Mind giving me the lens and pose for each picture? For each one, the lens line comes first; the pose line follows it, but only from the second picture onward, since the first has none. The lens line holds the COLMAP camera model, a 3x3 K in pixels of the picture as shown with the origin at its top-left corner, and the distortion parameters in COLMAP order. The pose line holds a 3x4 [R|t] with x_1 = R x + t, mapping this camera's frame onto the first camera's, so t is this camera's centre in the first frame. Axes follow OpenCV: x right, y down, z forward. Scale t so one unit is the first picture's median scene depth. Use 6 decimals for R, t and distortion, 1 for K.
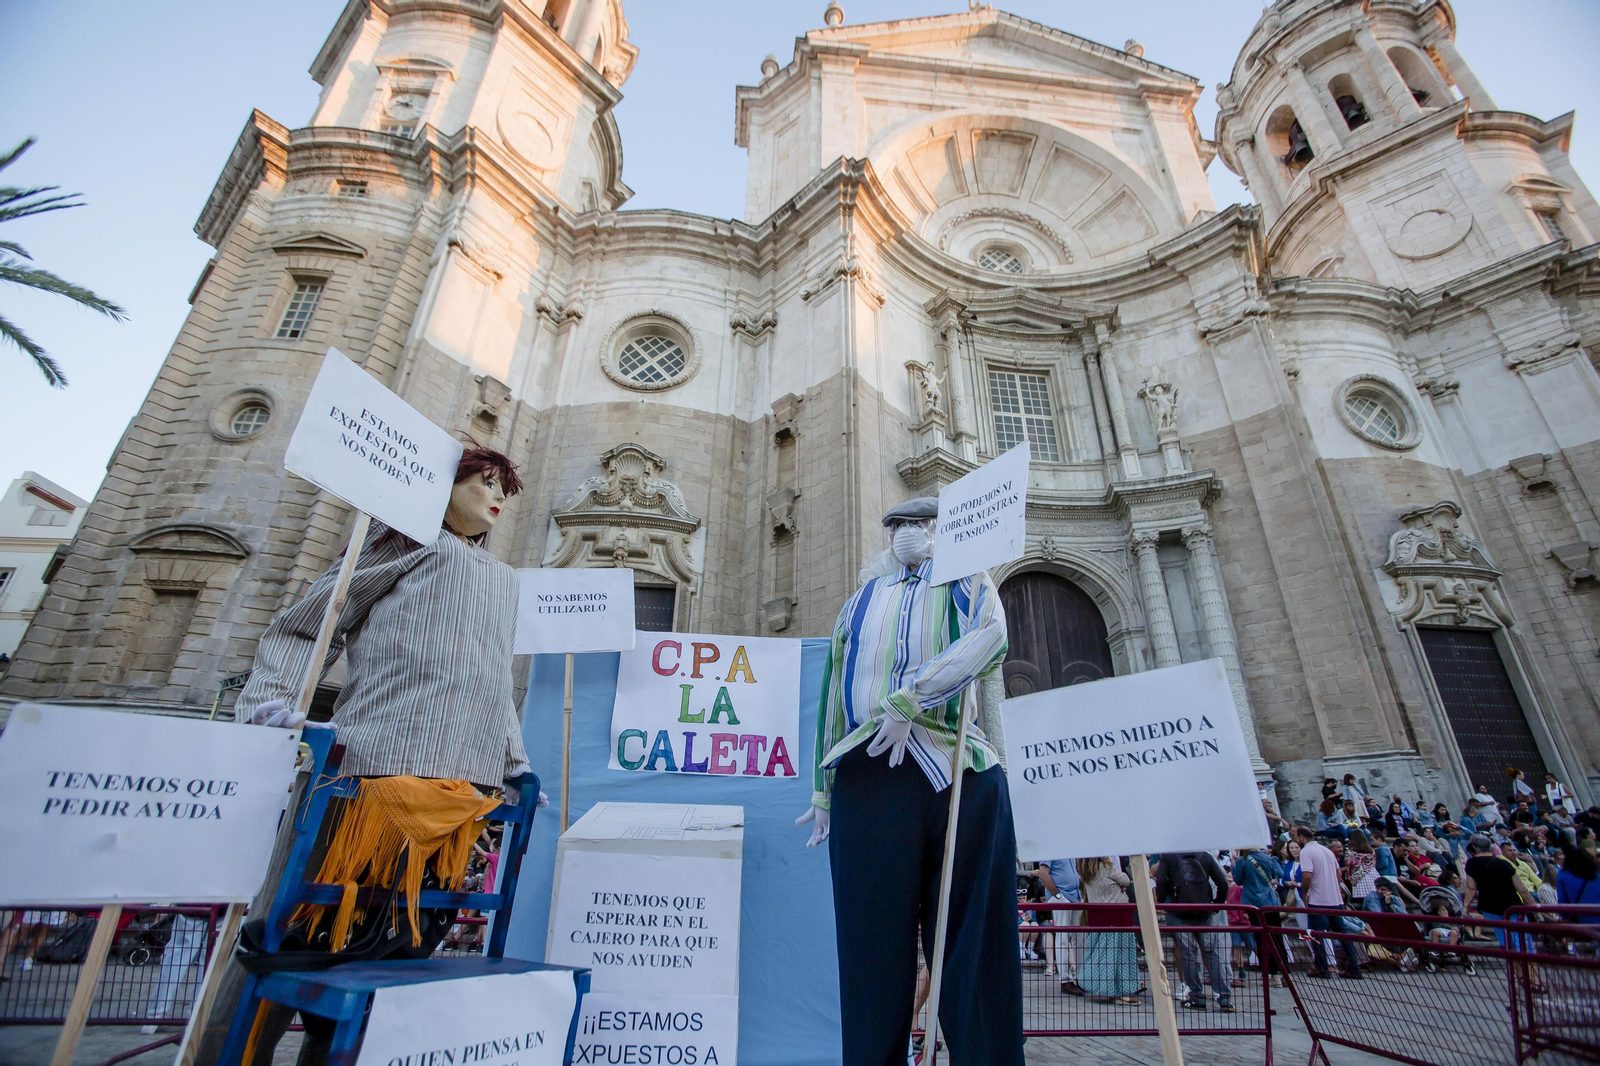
lens RADIAL K [[735.1, 0, 800.0], [0, 735.1, 533.0], [0, 0, 1]] dist [-0.070618, 0.028990]
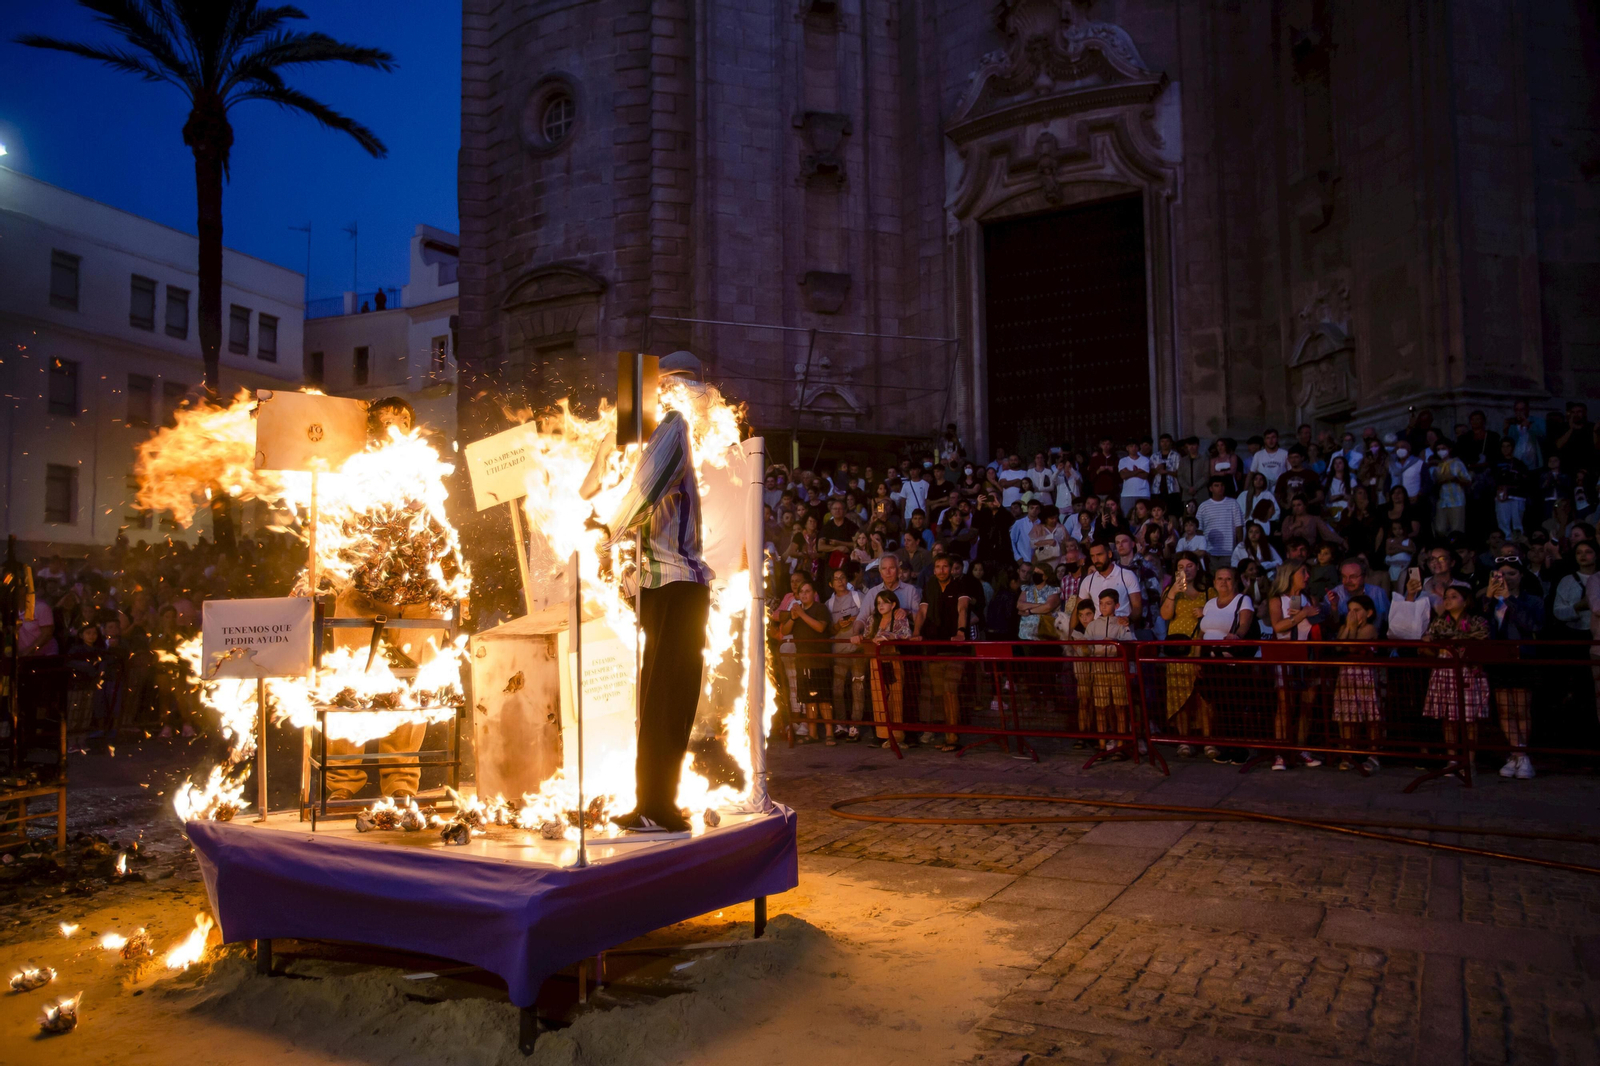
lens RADIAL K [[1172.4, 0, 798.6], [0, 1172.4, 526.3], [0, 0, 1]] dist [-0.033828, 0.049132]
pose [[0.817381, -0.073952, -0.571332, 0.119712], [0.277721, 0.919464, 0.278310, -0.021806], [0.504738, -0.386156, 0.772091, -0.036227]]
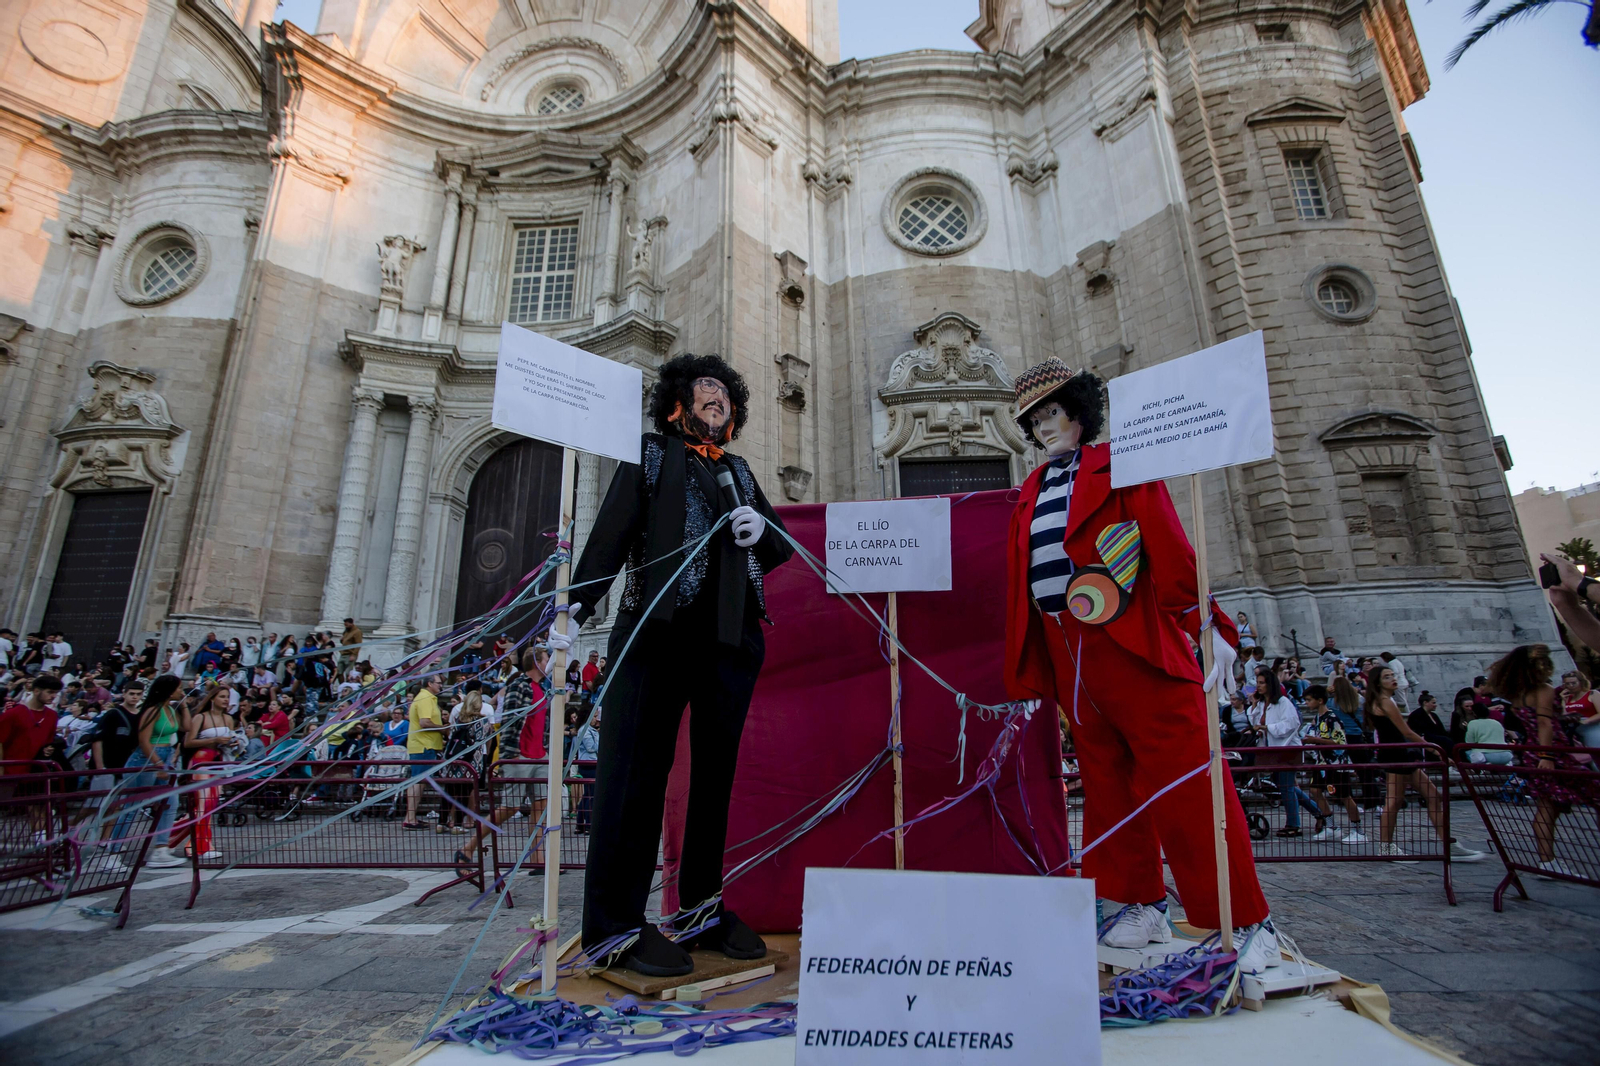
lens RADIAL K [[735.1, 0, 800.0], [0, 735.1, 533.0], [0, 0, 1]] dist [-0.070618, 0.028990]
pose [[0.987083, -0.076199, -0.140929, 0.779003], [0.100676, 0.979291, 0.175650, 0.040634], [0.124626, -0.187569, 0.974313, 0.056719]]
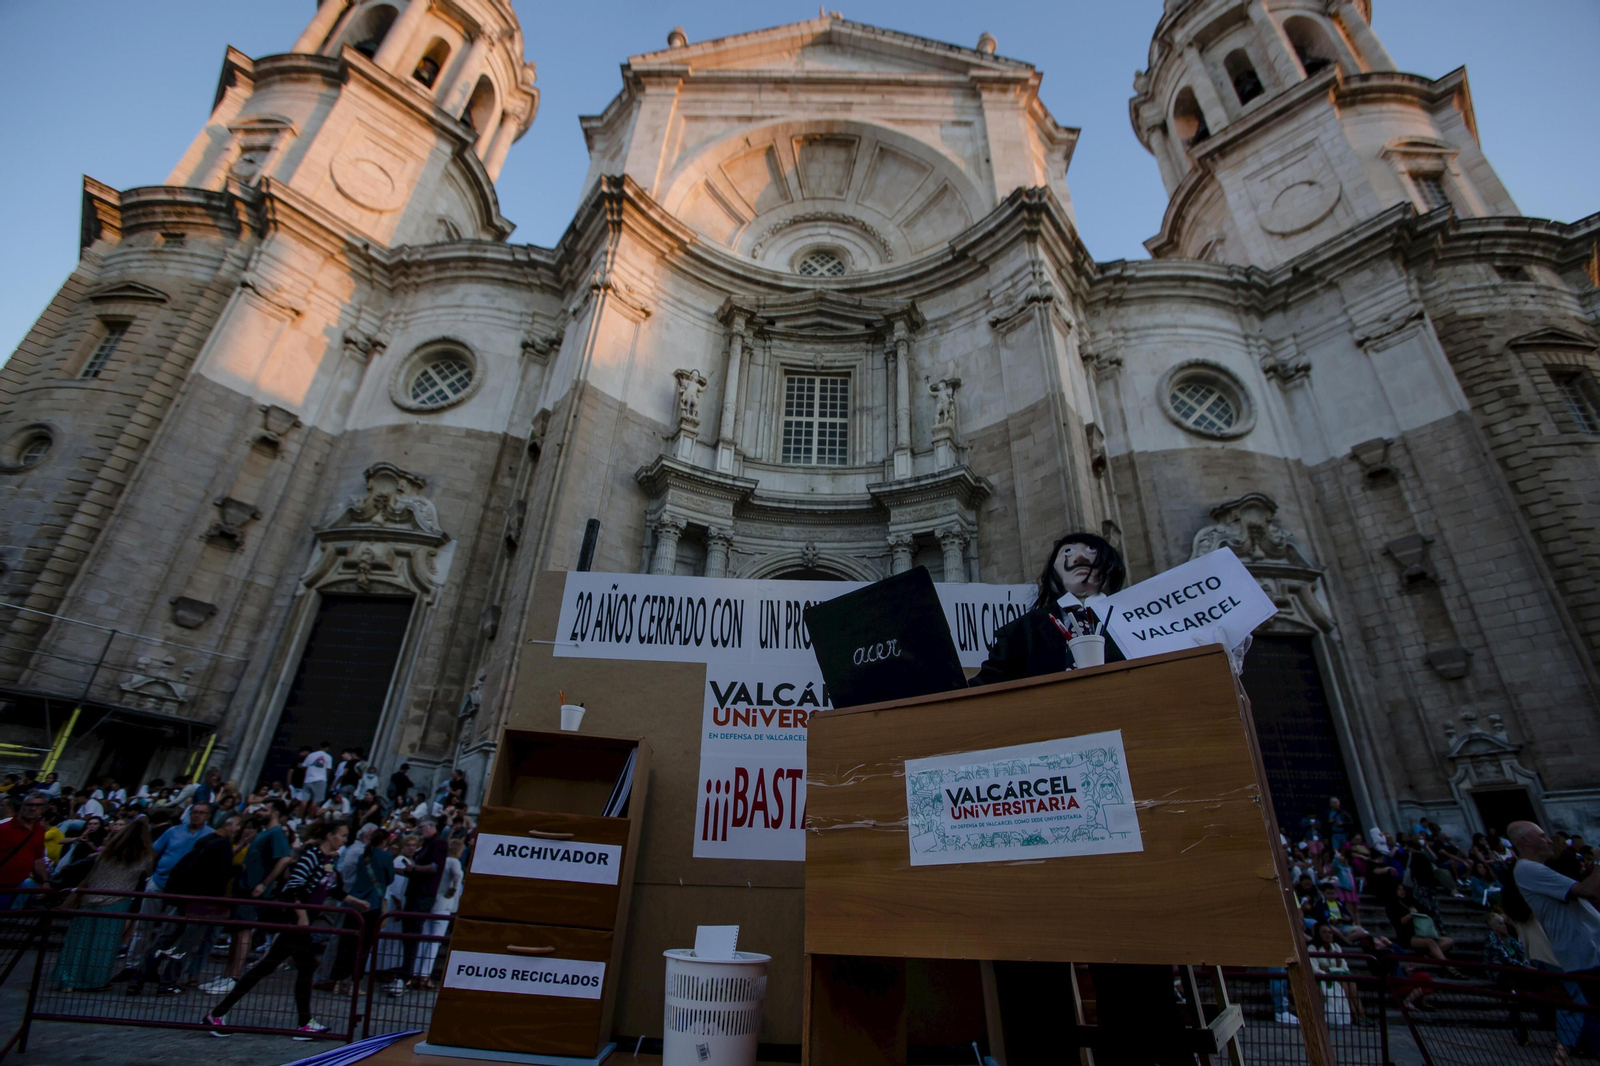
lens RADIAL K [[732.7, 0, 799.1], [0, 732.7, 532.9], [0, 0, 1]] dist [-0.079767, 0.032581]
pose [[0.994394, -0.024227, -0.102926, 0.397397], [0.021360, 0.999355, -0.028864, 0.018328], [0.103559, 0.026503, 0.994270, 0.033924]]
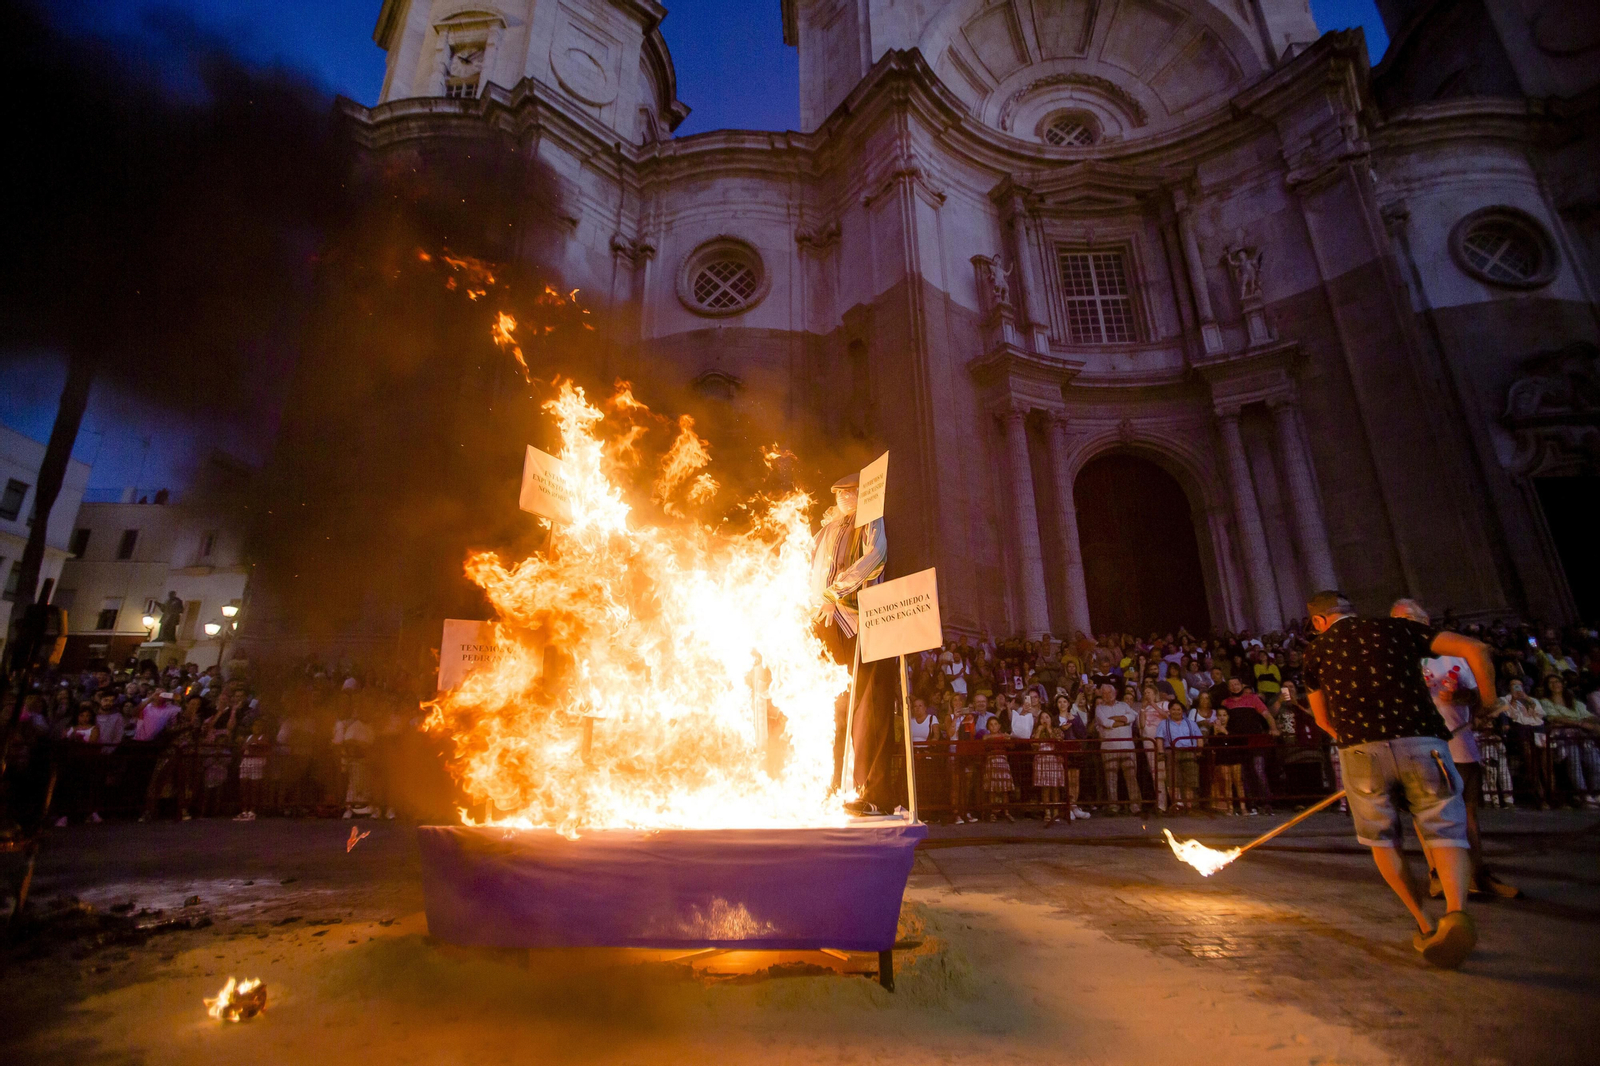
lens RADIAL K [[733.7, 0, 799.4], [0, 733.7, 537.3], [0, 0, 1]] dist [-0.071644, 0.030364]
pose [[0.987159, -0.074037, -0.141545, 0.022669], [0.093474, 0.986287, 0.136014, -0.011999], [0.129534, -0.147498, 0.980543, -0.057463]]
